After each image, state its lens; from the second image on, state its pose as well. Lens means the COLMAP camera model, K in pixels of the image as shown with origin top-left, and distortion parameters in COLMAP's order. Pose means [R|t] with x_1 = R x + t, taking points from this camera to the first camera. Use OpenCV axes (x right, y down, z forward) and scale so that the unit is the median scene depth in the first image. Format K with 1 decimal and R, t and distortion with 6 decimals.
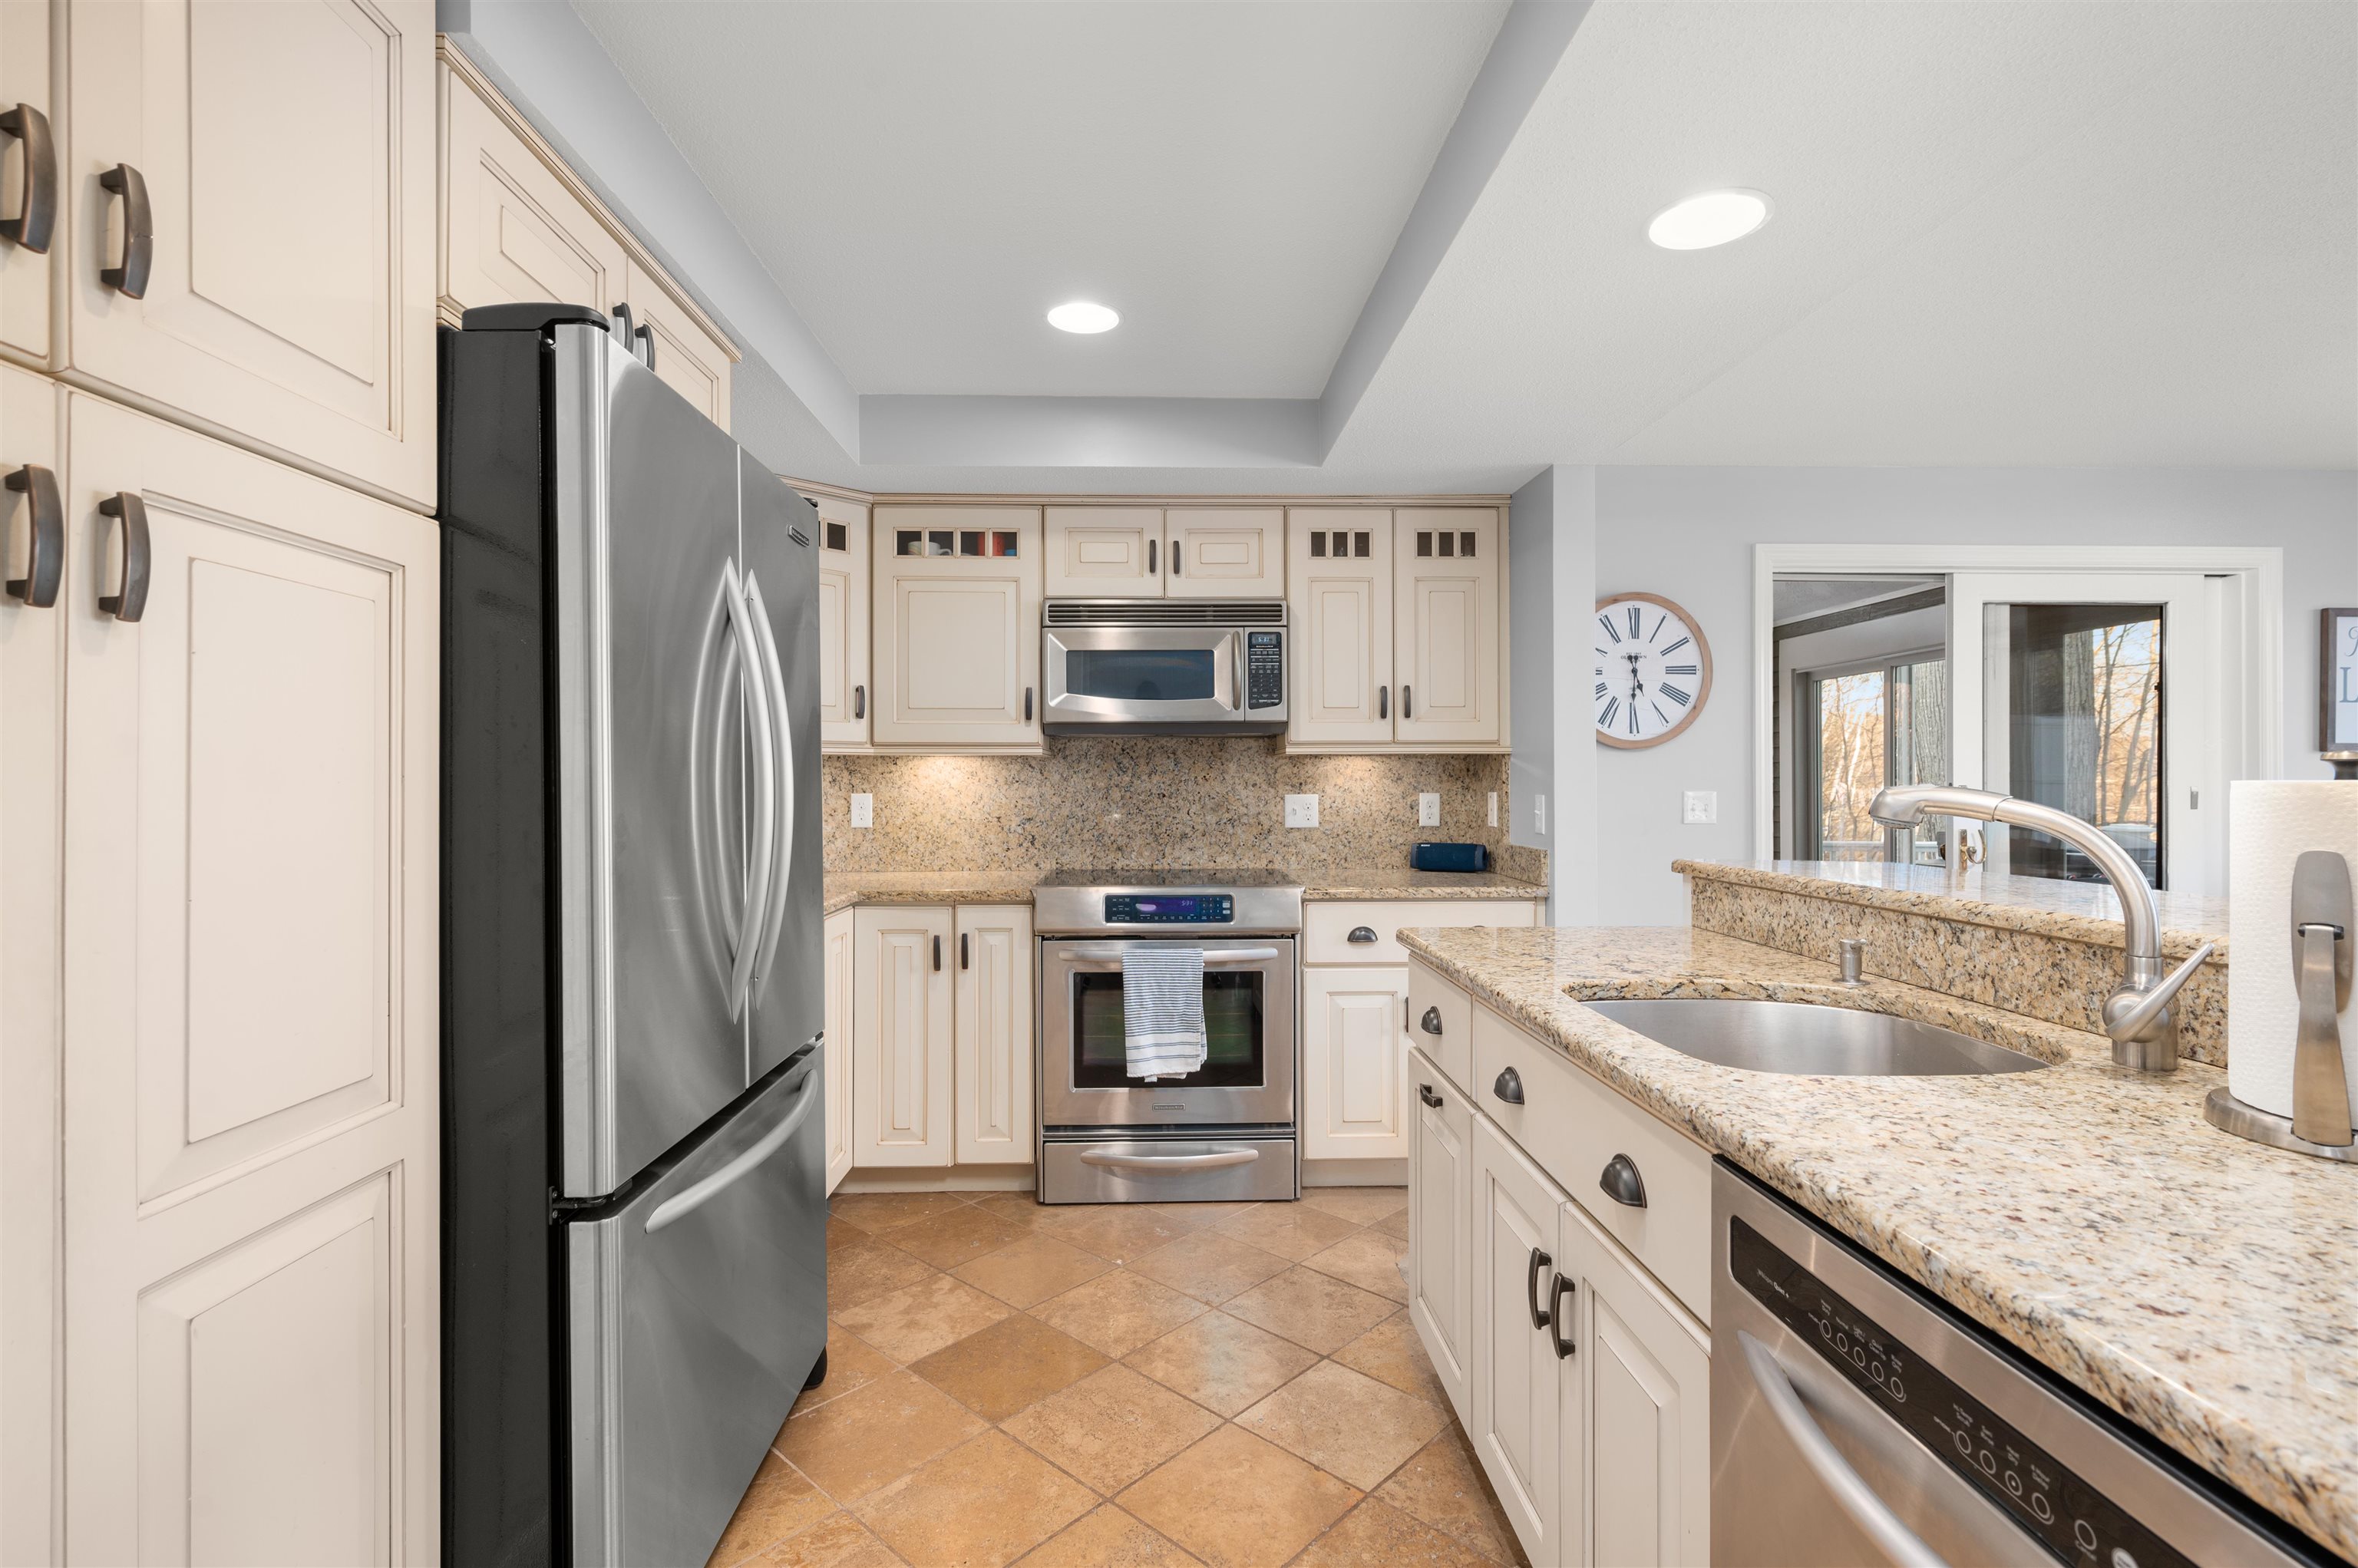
lens RADIAL K [[1077.9, 0, 1177.1], [0, 1077.9, 778.4], [0, 0, 1]] dist [0.001016, 0.000725]
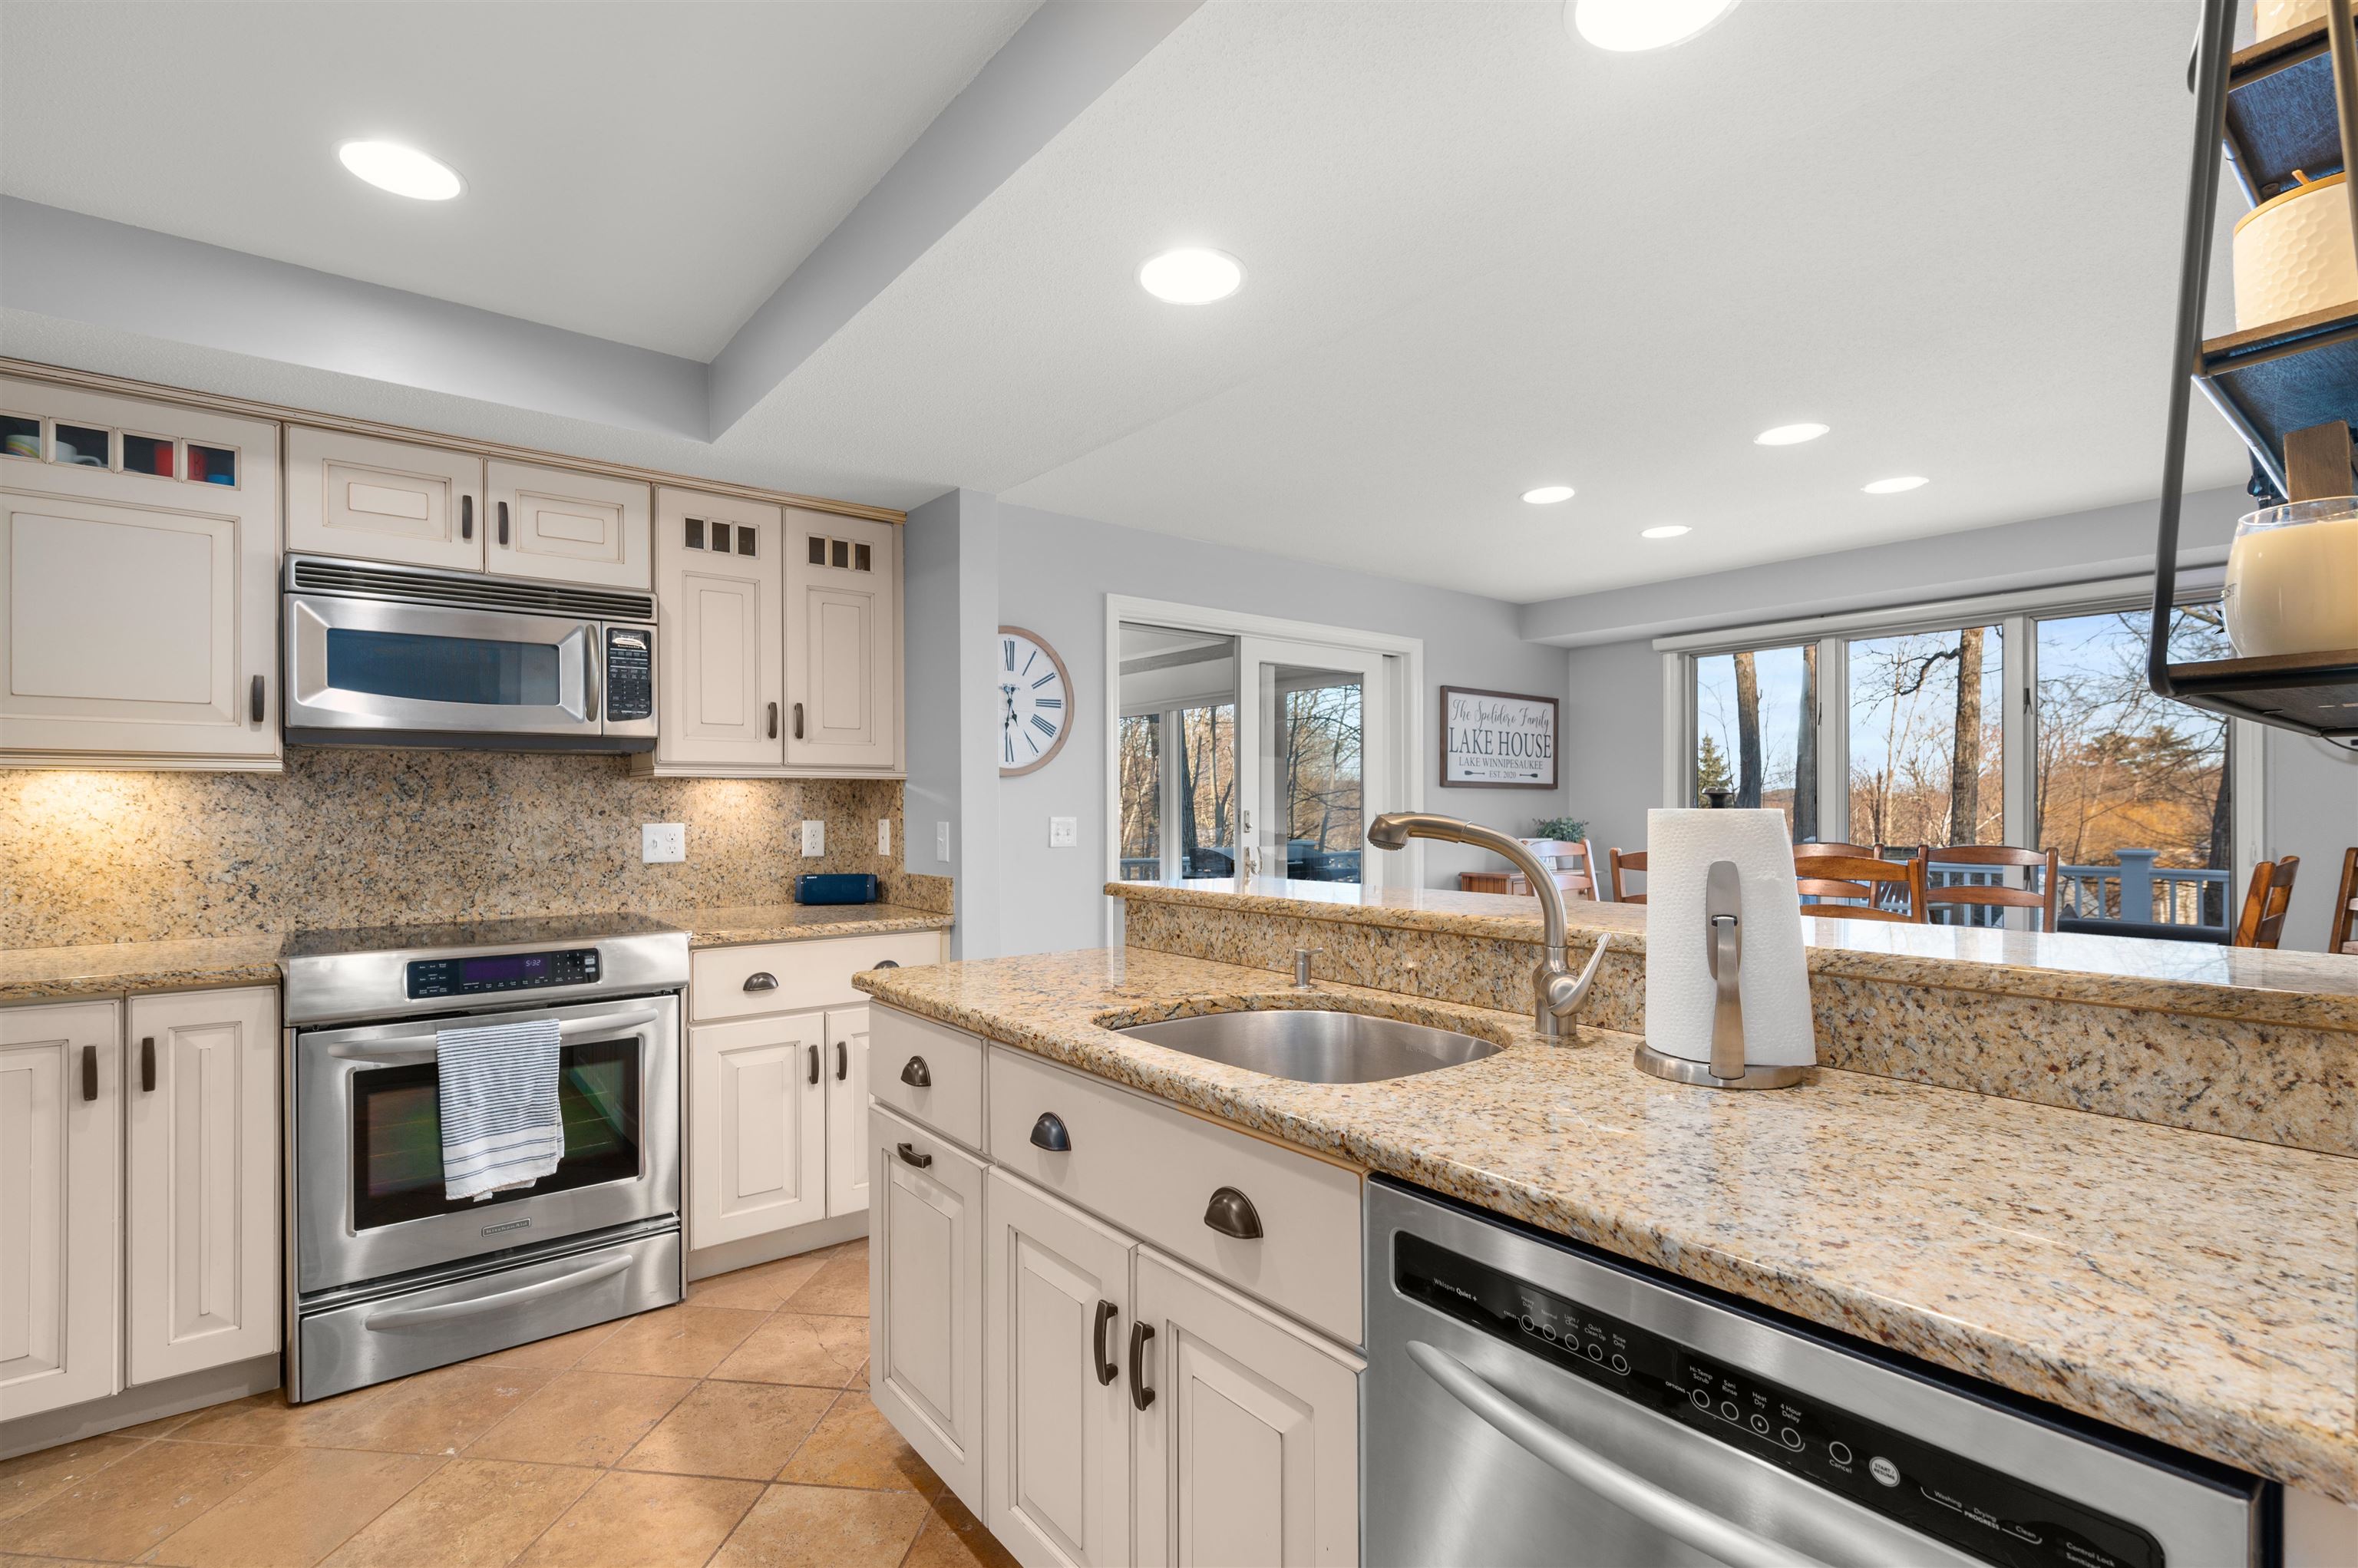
lens RADIAL K [[1077.3, 0, 1176.8], [0, 1077.3, 804.9], [0, 0, 1]] dist [0.000694, -0.000316]
pose [[0.806084, 0.000504, 0.591801, -0.078876], [-0.001035, 0.999999, 0.000558, -0.000981], [-0.591800, -0.001063, 0.806084, 0.087008]]
